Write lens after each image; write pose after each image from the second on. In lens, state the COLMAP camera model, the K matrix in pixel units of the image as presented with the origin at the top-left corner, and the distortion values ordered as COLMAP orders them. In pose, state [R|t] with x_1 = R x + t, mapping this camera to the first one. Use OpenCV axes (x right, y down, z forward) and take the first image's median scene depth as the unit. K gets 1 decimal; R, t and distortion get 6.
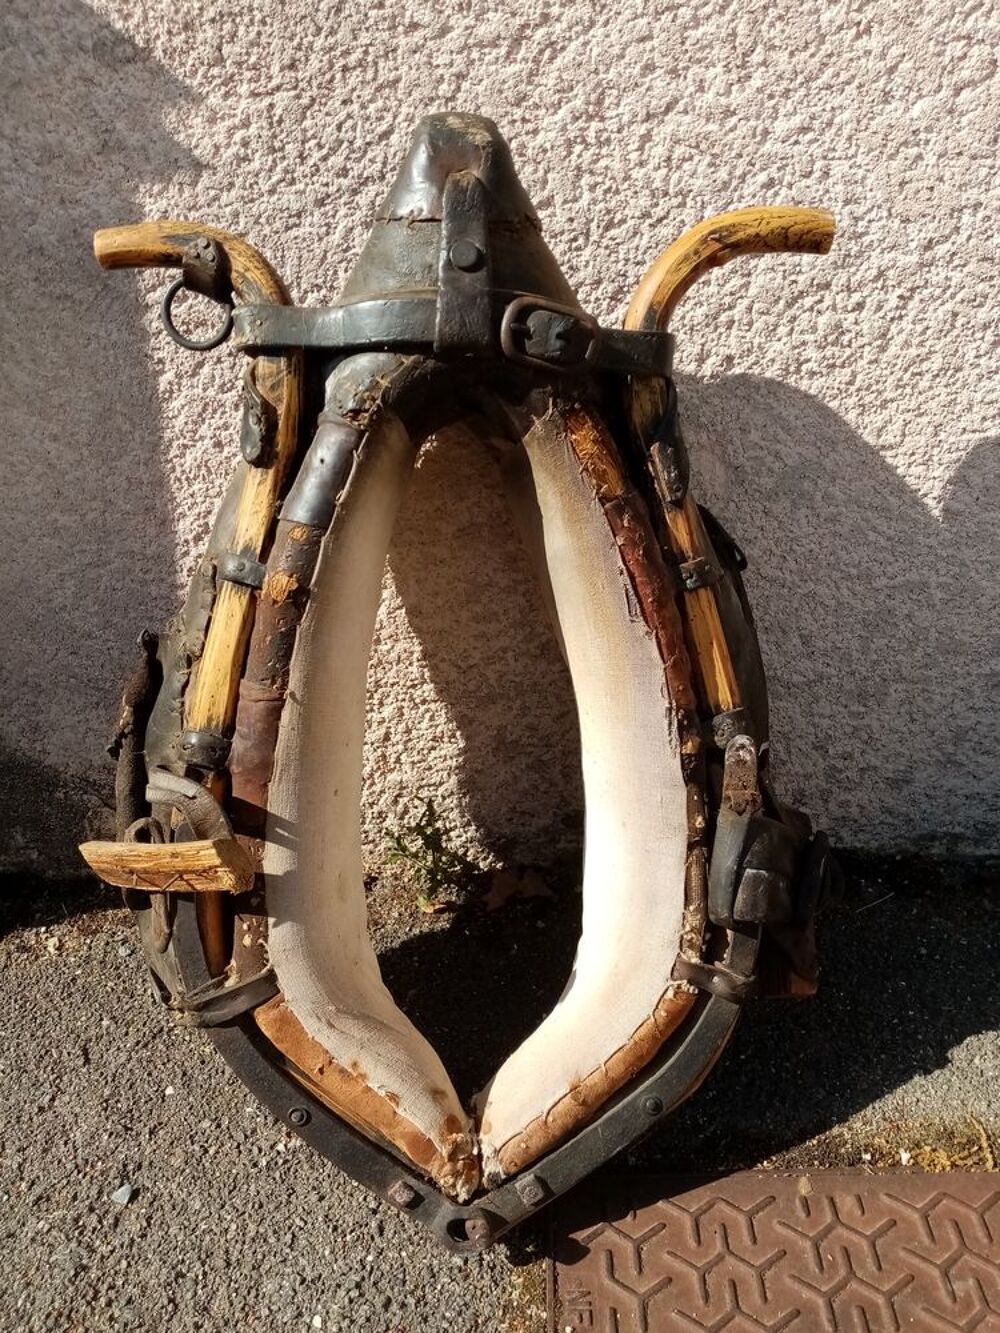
lens RADIAL K [[1012.1, 0, 499.7], [0, 1012.1, 640.8], [0, 0, 1]] dist [-0.000446, 0.008651]
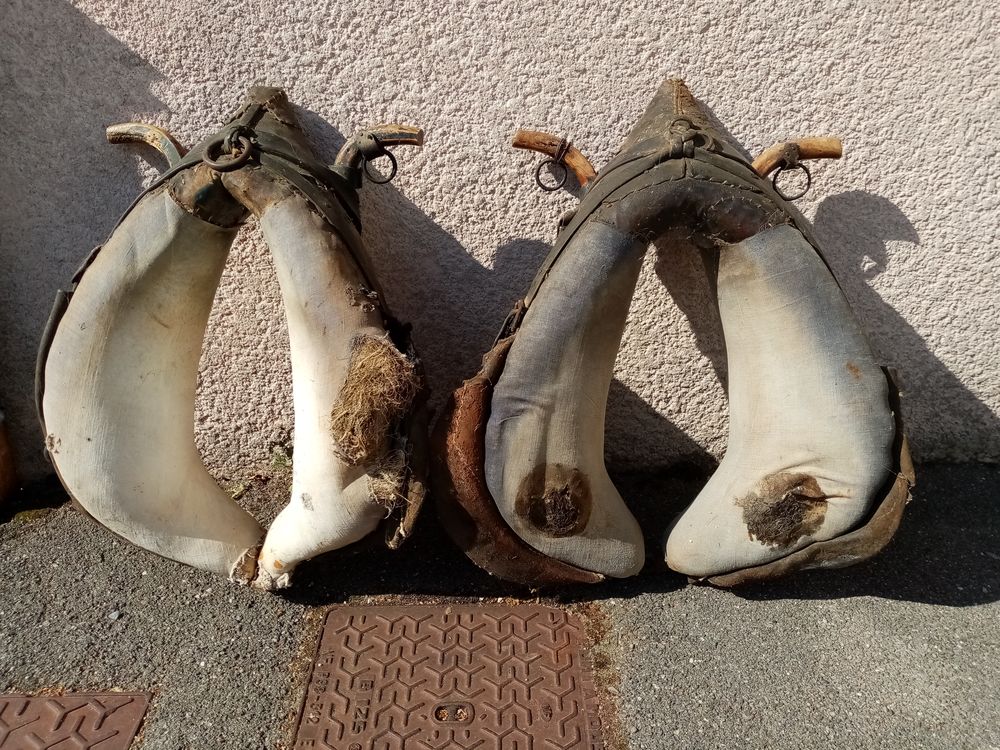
lens RADIAL K [[756.3, 0, 500.0], [0, 756.3, 375.0], [0, 0, 1]] dist [0.057514, -0.077554]
pose [[0.999011, 0.030388, 0.032462, 0.351374], [-0.029574, 0.999243, -0.025285, 0.092697], [-0.033206, 0.024300, 0.999153, -0.591123]]
